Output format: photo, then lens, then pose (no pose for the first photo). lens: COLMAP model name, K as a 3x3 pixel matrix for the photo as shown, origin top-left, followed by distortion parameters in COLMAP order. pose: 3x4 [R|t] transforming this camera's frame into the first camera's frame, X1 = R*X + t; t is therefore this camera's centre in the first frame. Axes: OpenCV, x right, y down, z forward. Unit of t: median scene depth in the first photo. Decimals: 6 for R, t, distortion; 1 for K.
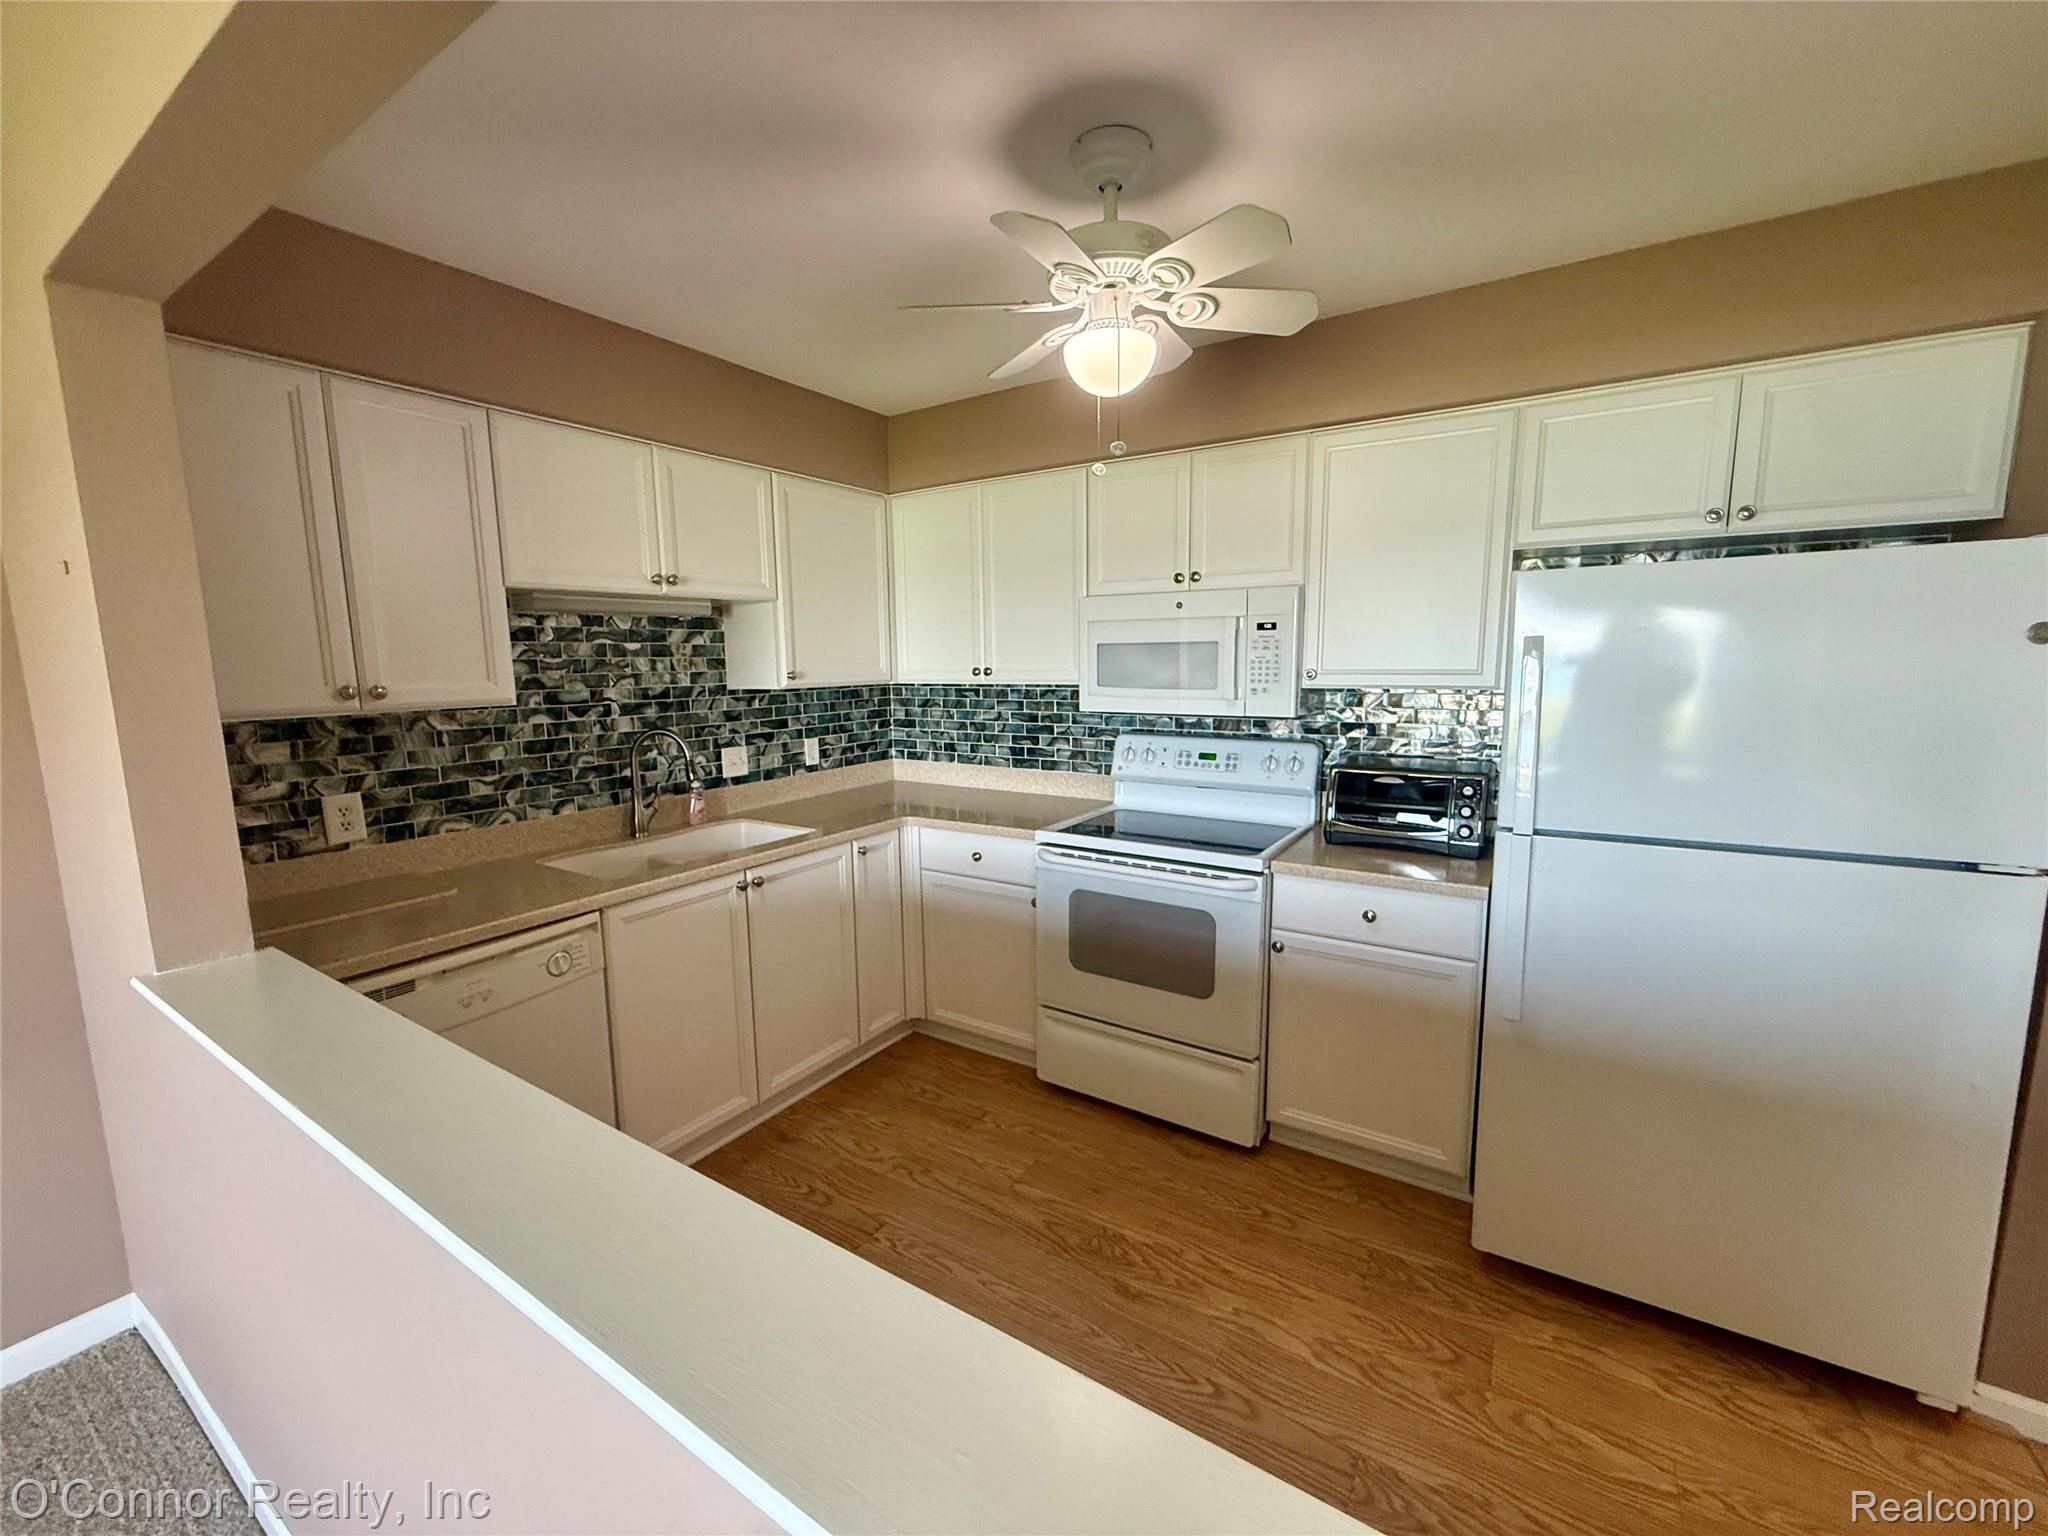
lens RADIAL K [[819.0, 0, 1019.9], [0, 819.0, 766.2], [0, 0, 1]] dist [0.002762, -0.000293]
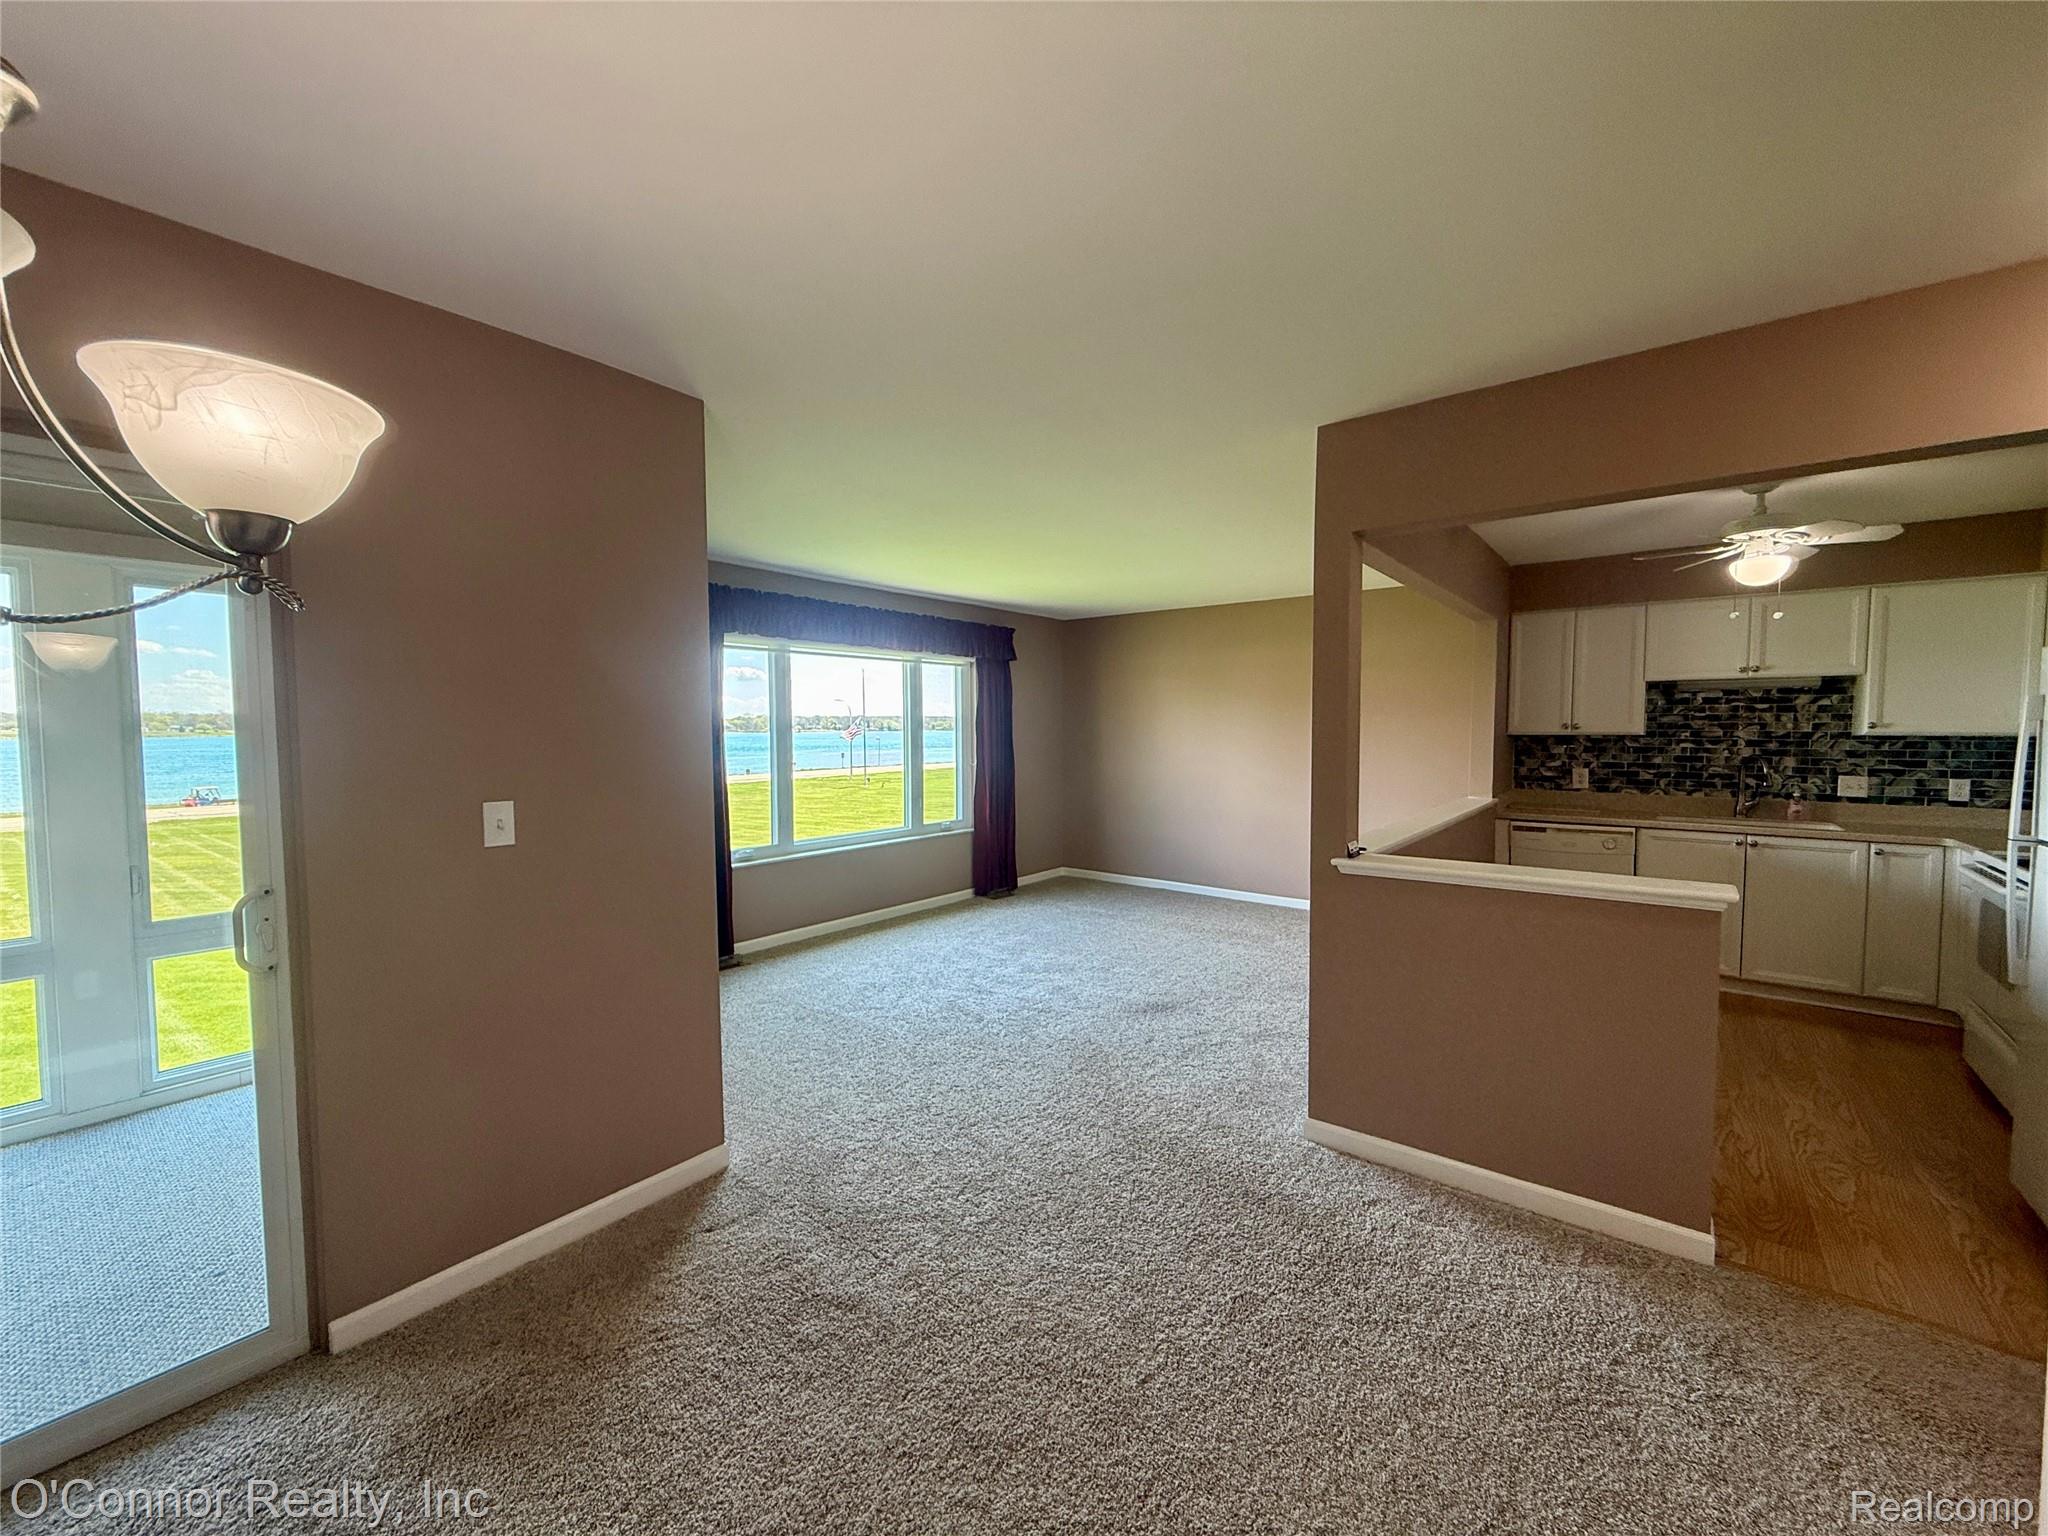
lens RADIAL K [[819.0, 0, 1019.9], [0, 819.0, 766.2], [0, 0, 1]] dist [0.002762, -0.000293]
pose [[-0.100616, 0.062685, -0.992949, 1.320069], [-0.132504, 0.988279, 0.075817, 0.047466], [0.986062, 0.139198, -0.091131, -0.321173]]
